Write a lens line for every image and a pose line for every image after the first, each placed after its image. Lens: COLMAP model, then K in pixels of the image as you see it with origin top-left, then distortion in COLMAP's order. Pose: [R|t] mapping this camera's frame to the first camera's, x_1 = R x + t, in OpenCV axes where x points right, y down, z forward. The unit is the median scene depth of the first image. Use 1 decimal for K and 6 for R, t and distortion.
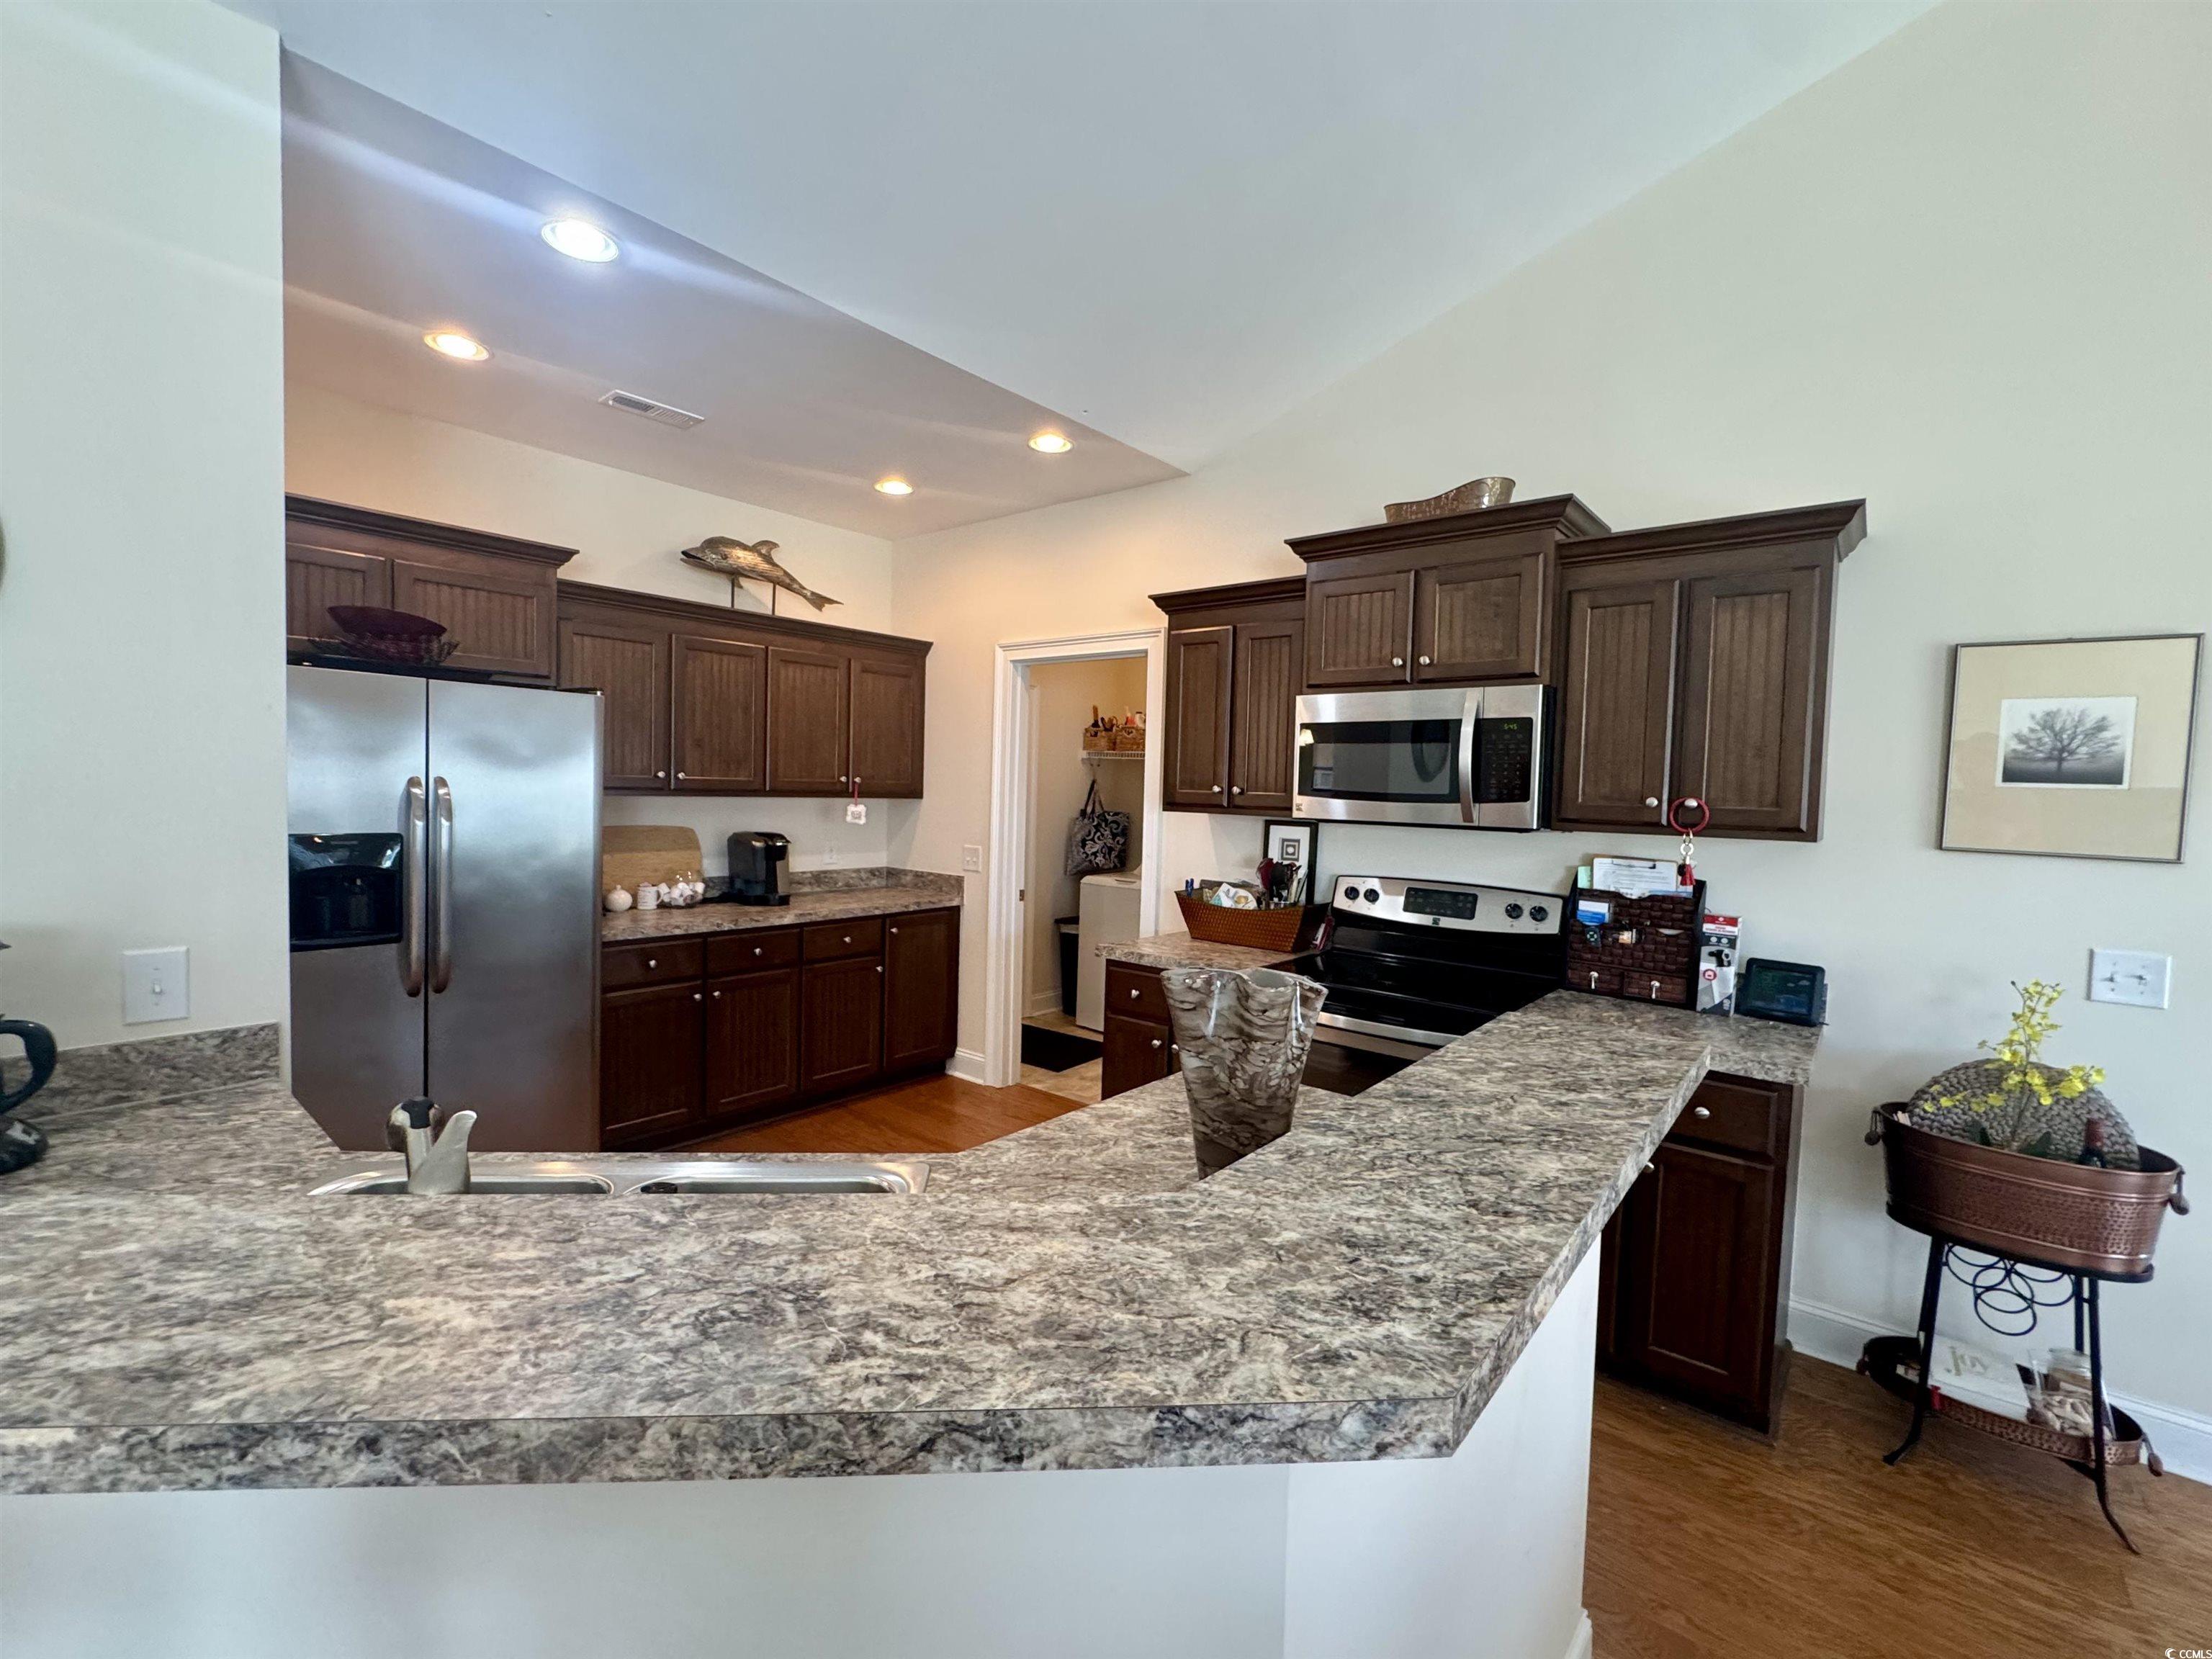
lens RADIAL K [[949.7, 0, 1106.0], [0, 949.7, 829.5], [0, 0, 1]] dist [0.002147, -0.000208]
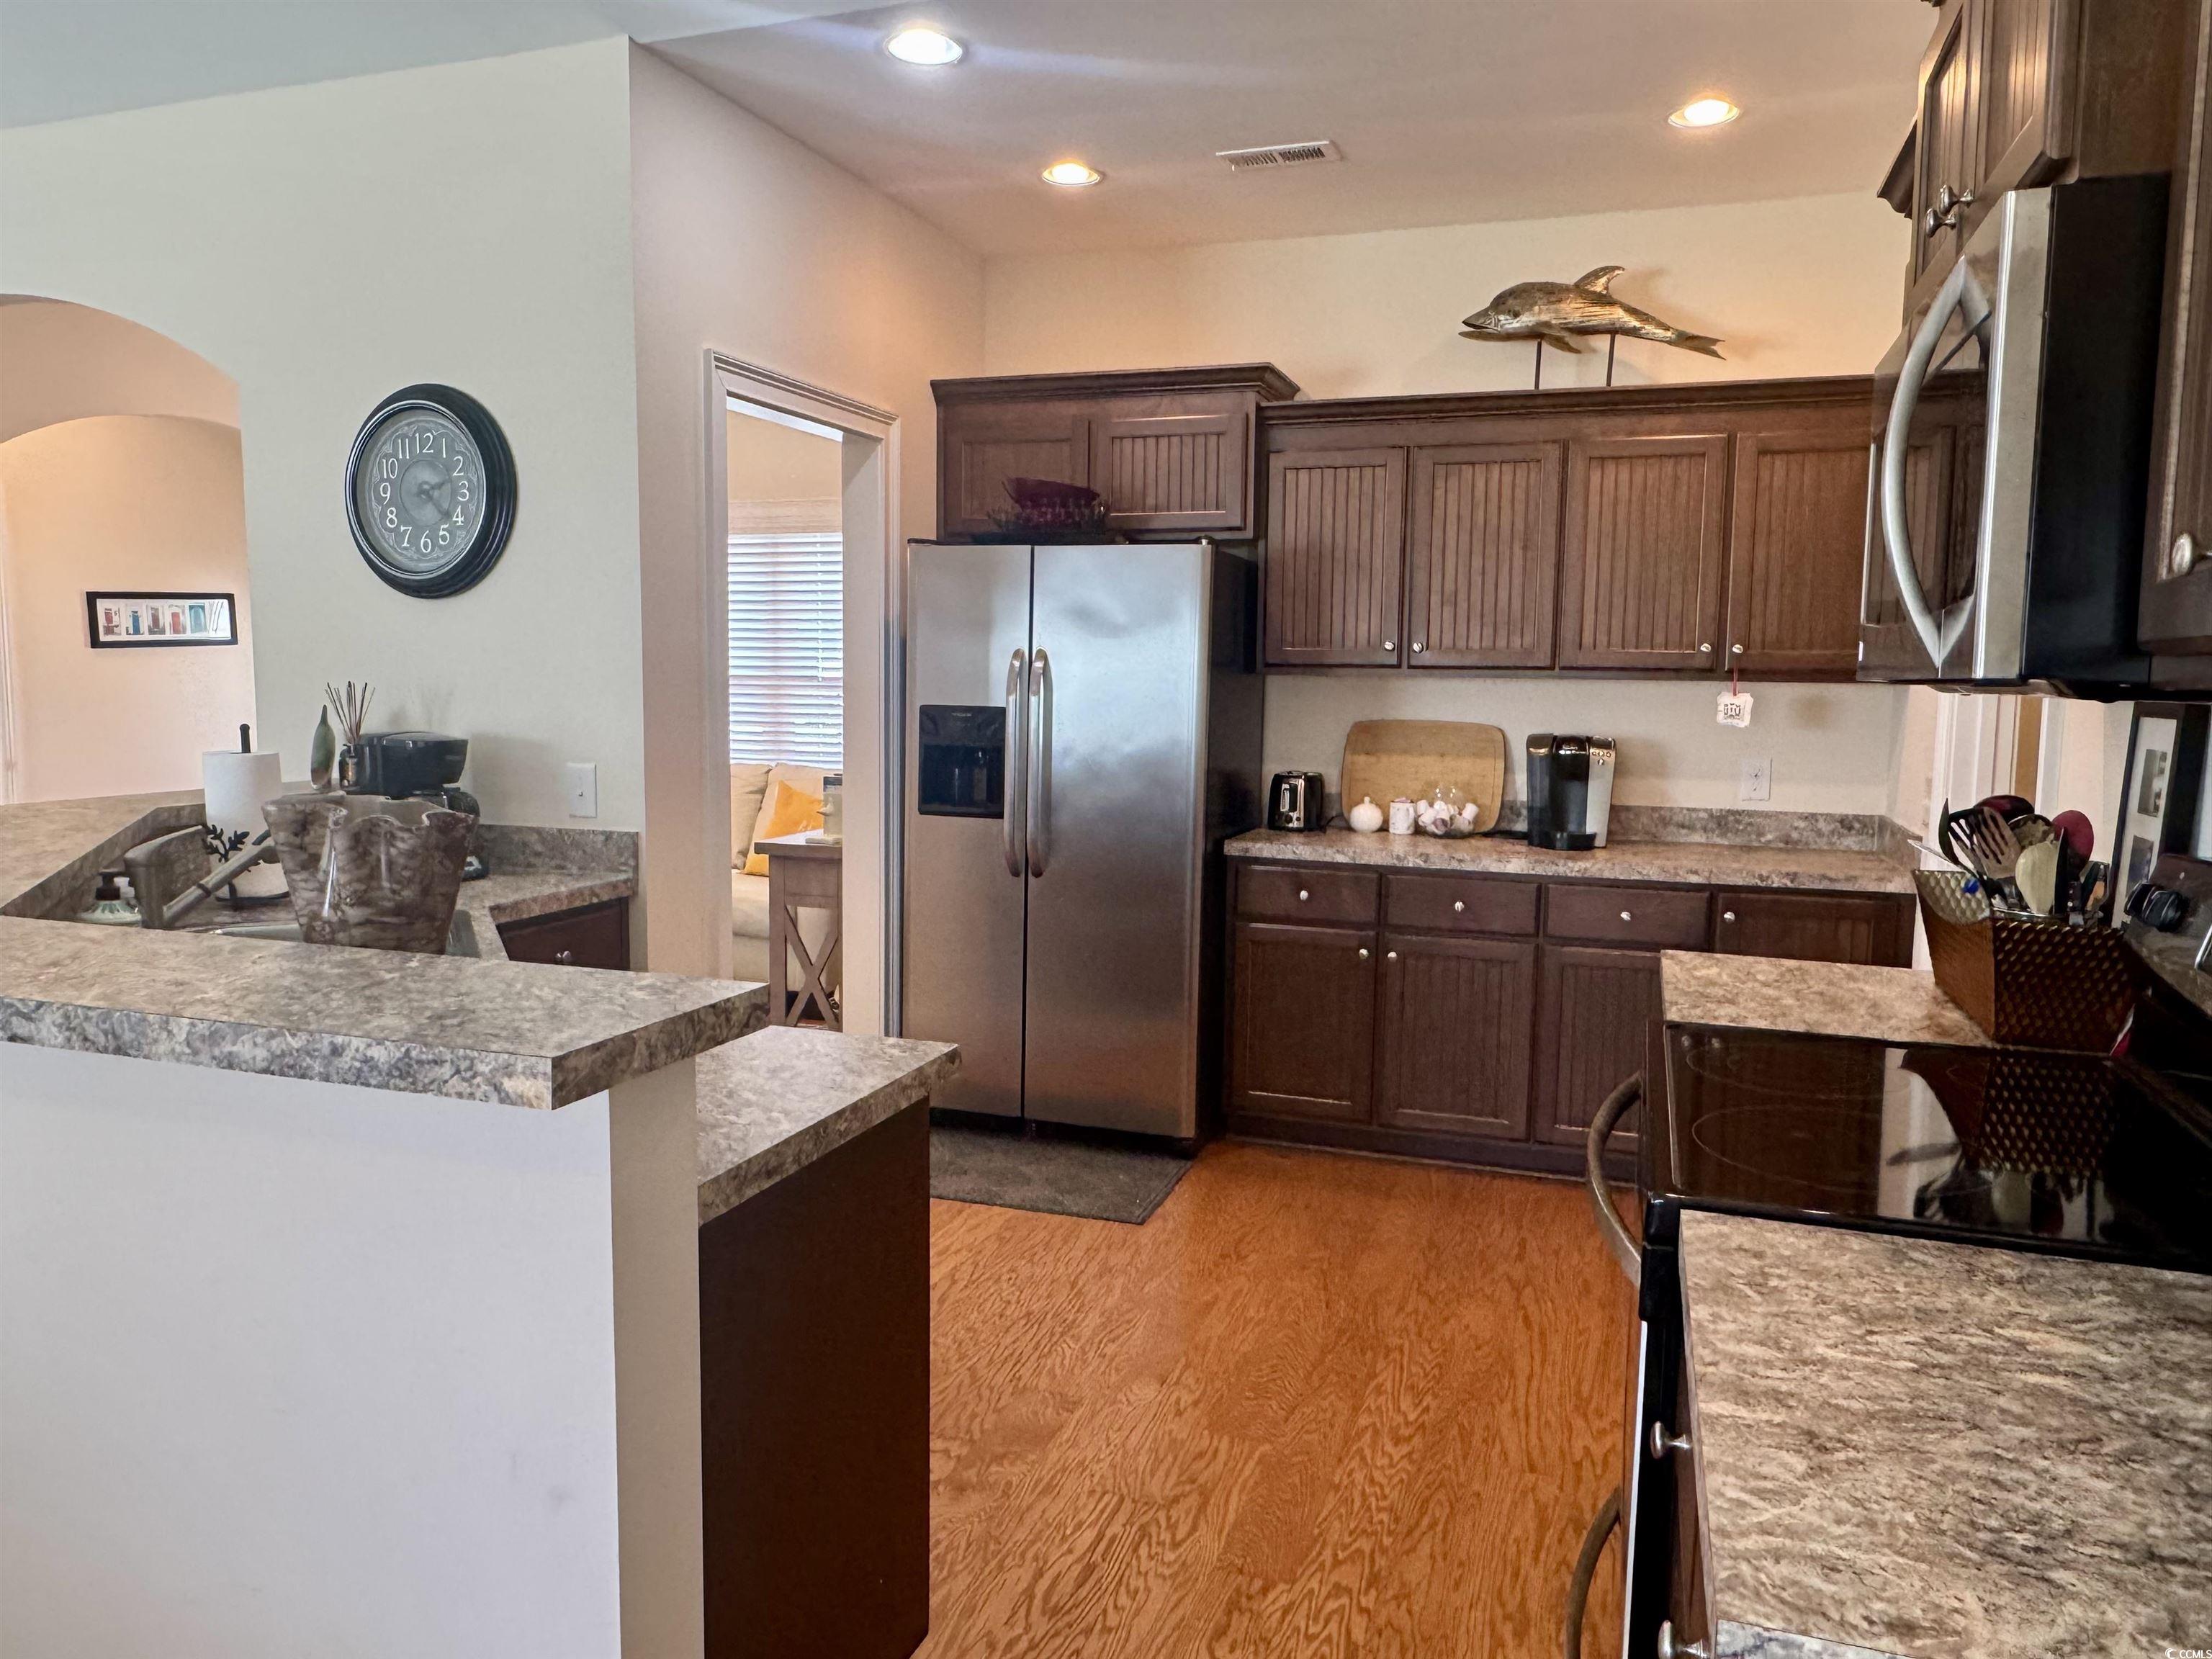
lens RADIAL K [[1560.0, 0, 1106.0], [0, 1560.0, 829.5], [0, 0, 1]] dist [-0.029146, 0.004073]
pose [[0.341718, 0.073068, -0.936958, 0.550983], [-0.046530, 0.997066, 0.060786, 0.018549], [0.938650, 0.022825, 0.344115, 0.372625]]
